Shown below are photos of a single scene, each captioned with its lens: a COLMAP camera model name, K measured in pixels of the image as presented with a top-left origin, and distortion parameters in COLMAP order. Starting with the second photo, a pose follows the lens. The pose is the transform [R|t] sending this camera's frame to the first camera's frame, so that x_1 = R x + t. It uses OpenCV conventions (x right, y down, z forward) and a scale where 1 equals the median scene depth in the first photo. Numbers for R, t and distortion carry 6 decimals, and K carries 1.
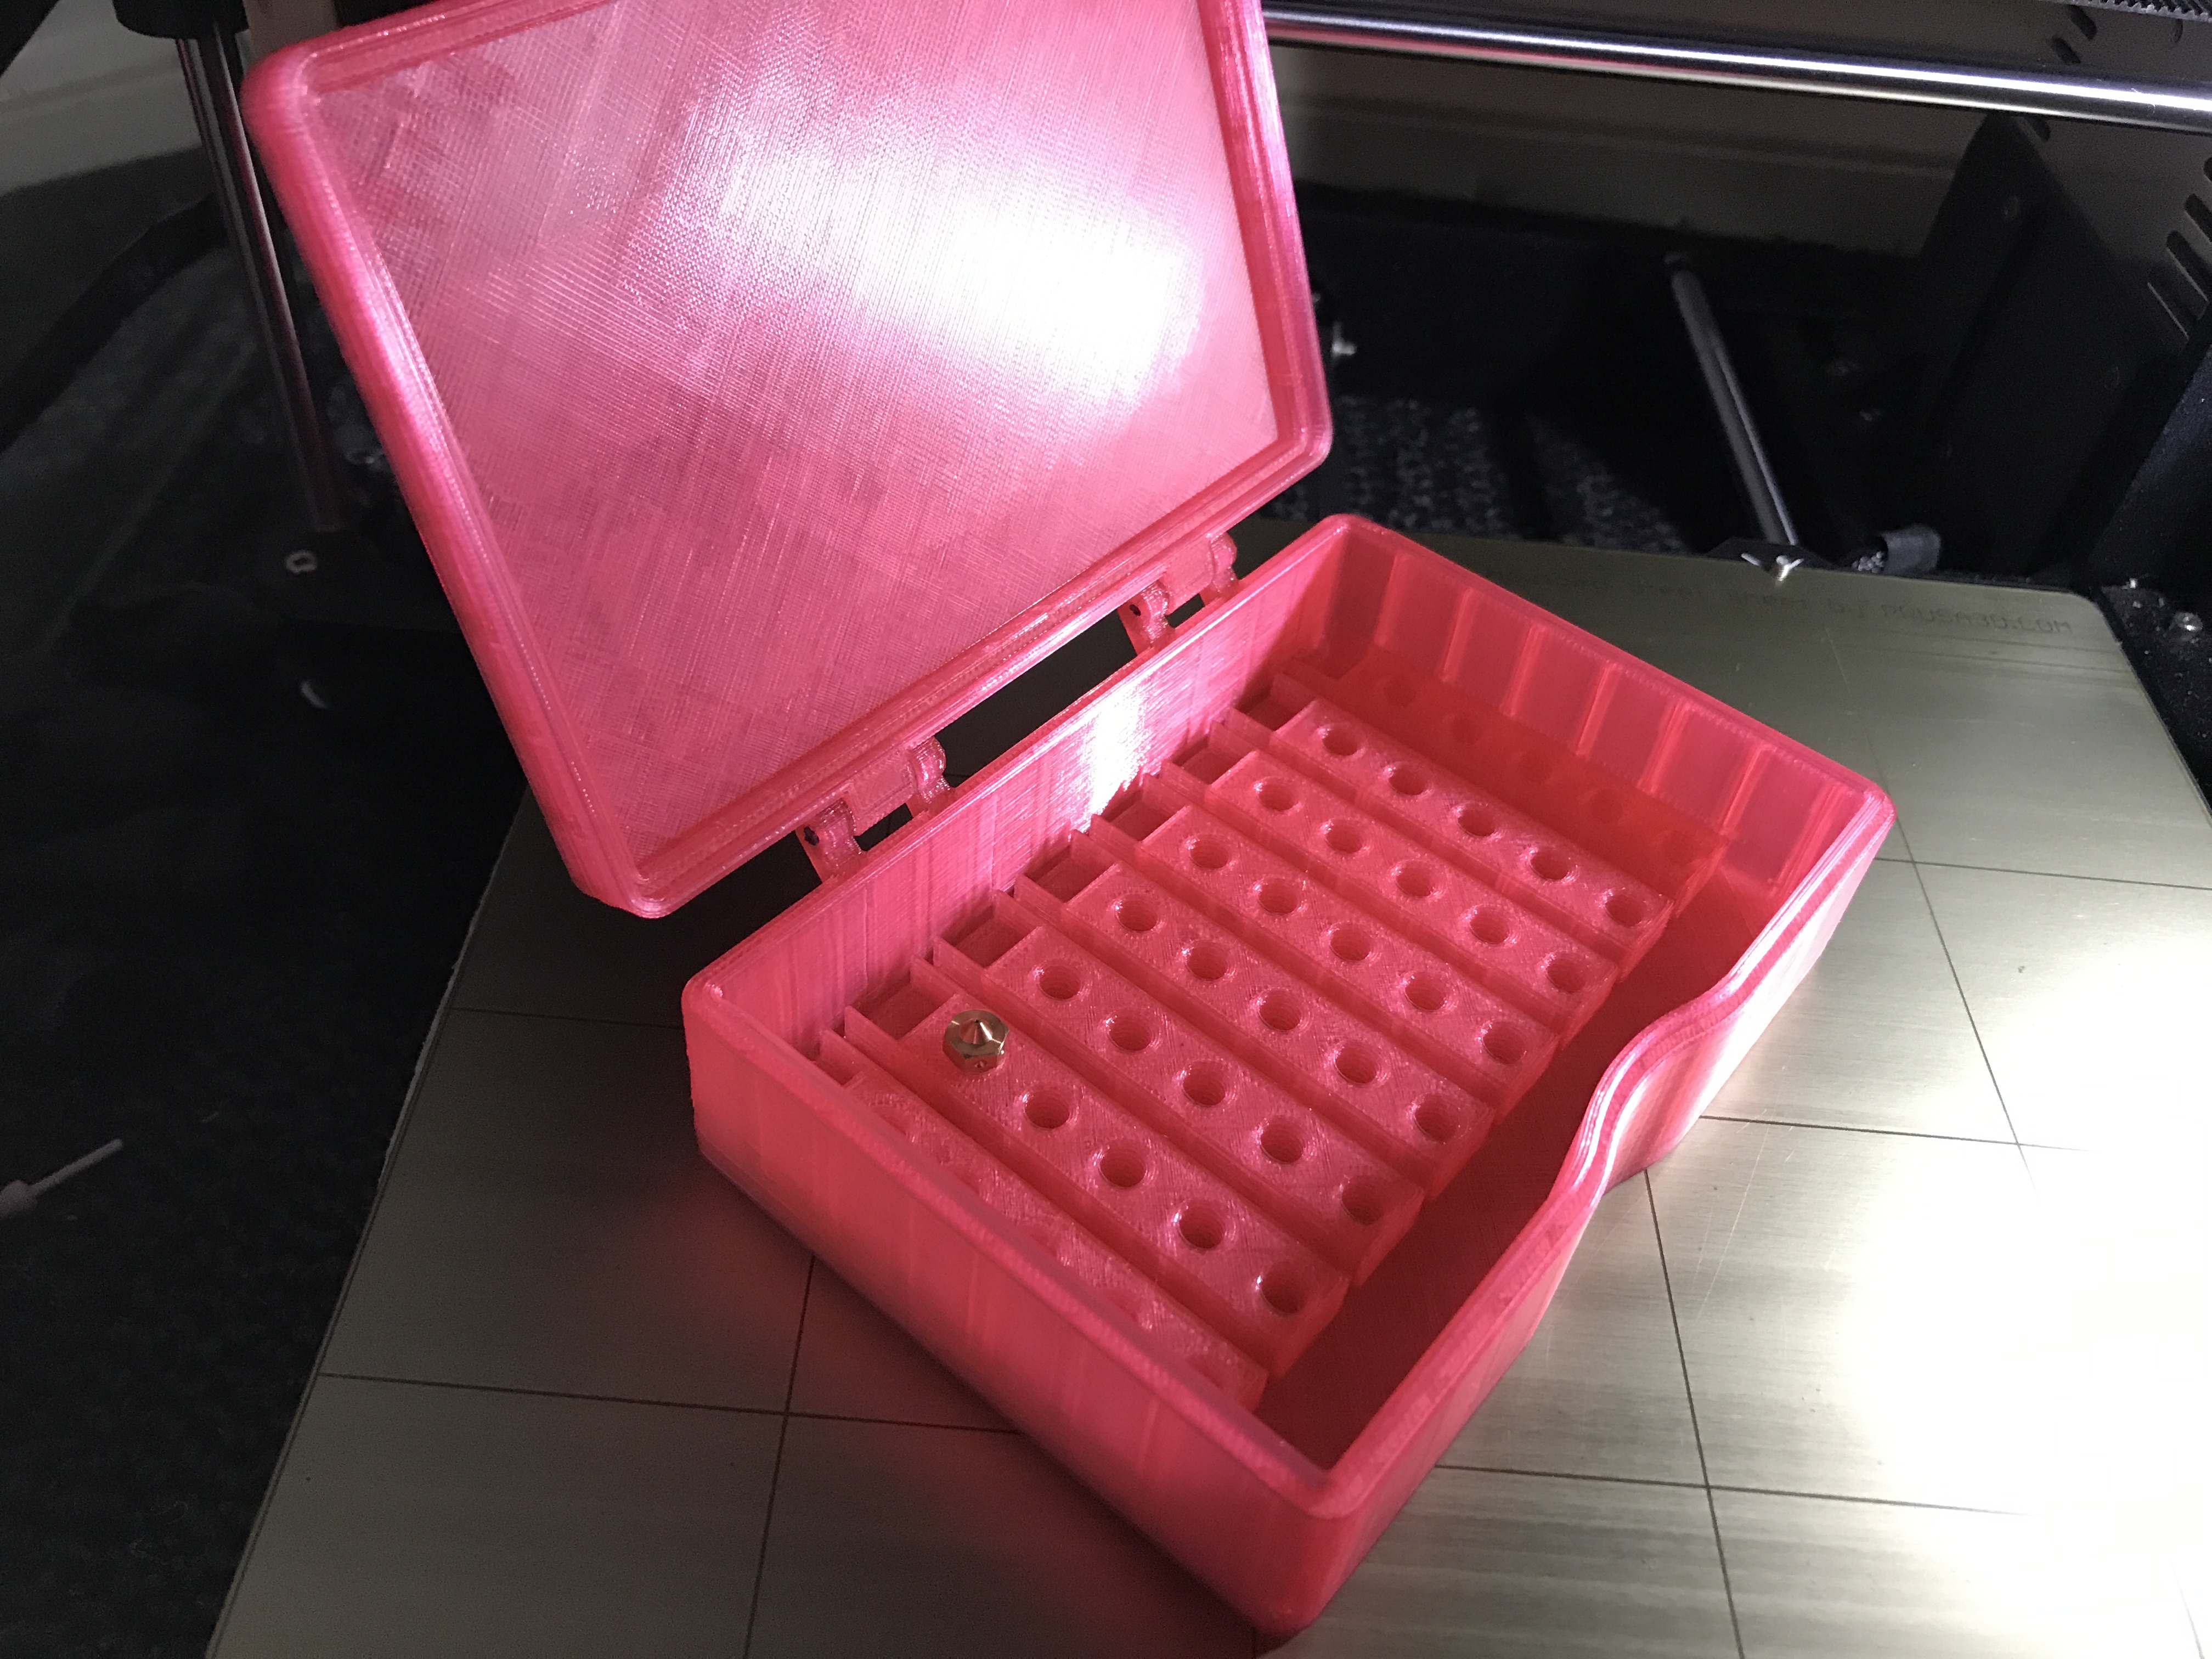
lens RADIAL K [[1848.4, 0, 1106.0], [0, 1848.4, 829.5], [0, 0, 1]] dist [-0.002541, 0.013817]
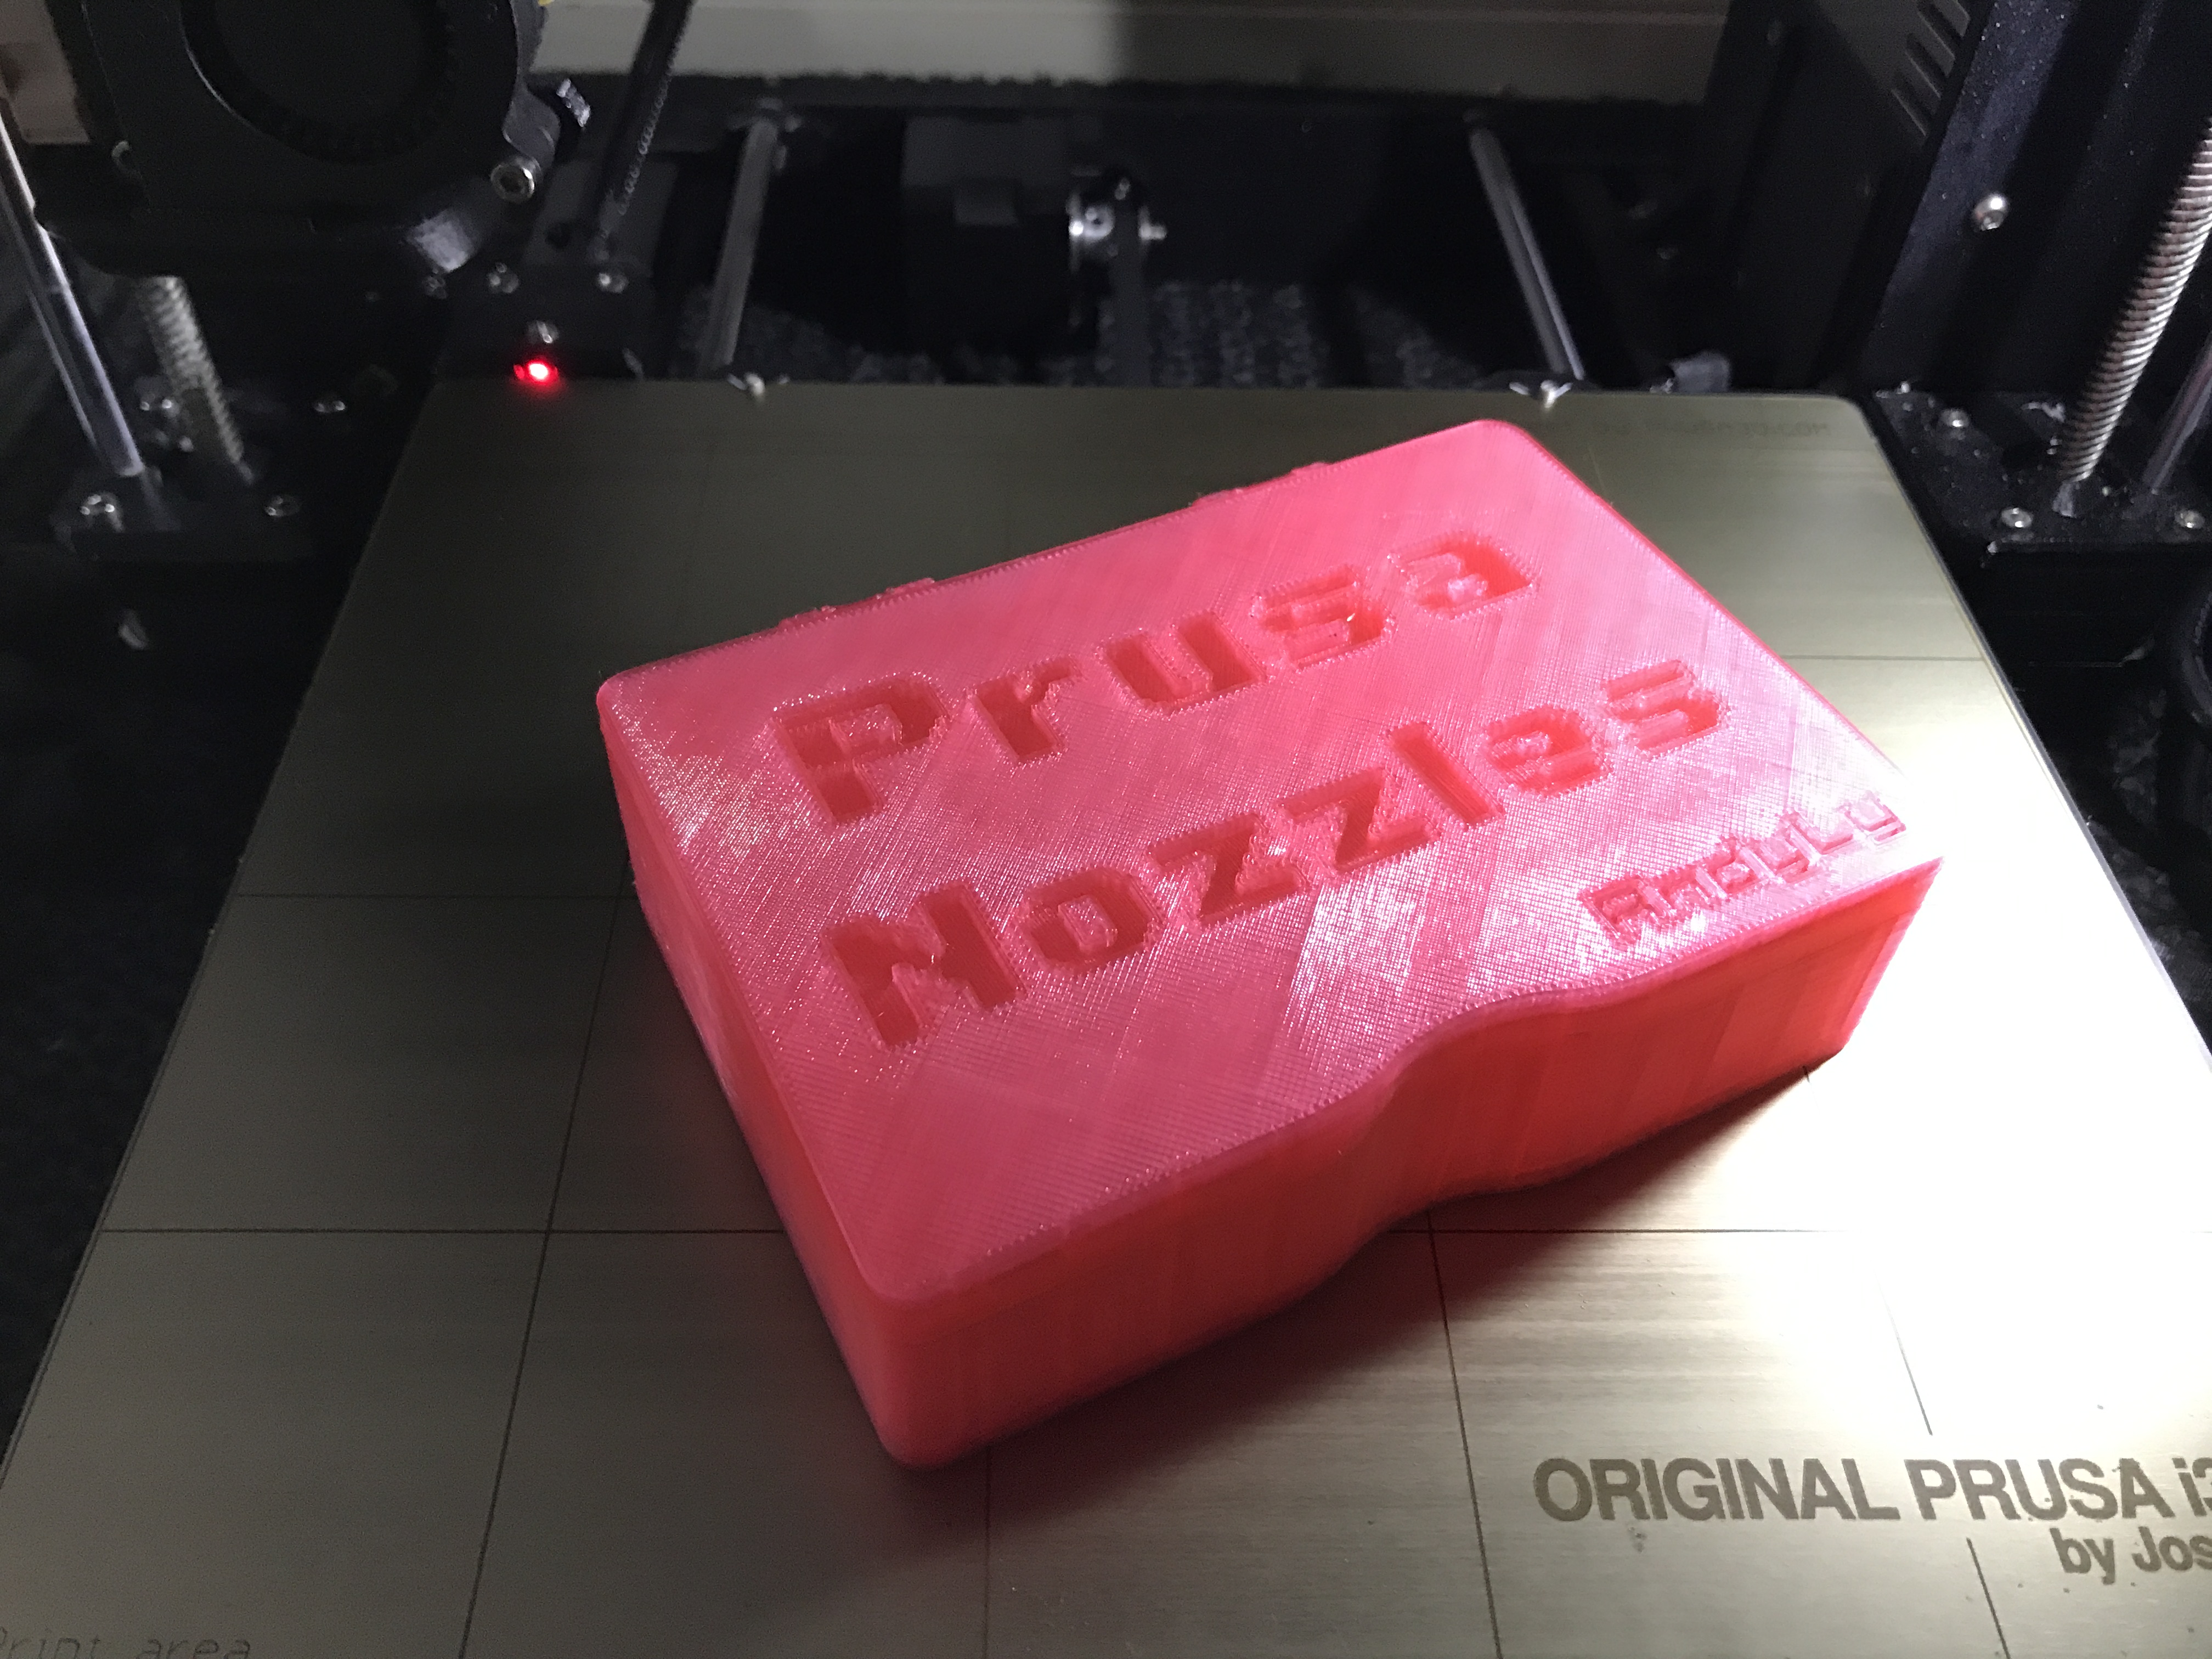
lens RADIAL K [[1858.3, 0, 1106.0], [0, 1858.3, 829.5], [0, 0, 1]] dist [0.002934, 0.000374]
pose [[0.996726, -0.080826, 0.002012, 0.086208], [0.080769, 0.996528, 0.020207, 0.049989], [-0.003638, -0.019978, 0.999794, -0.028615]]
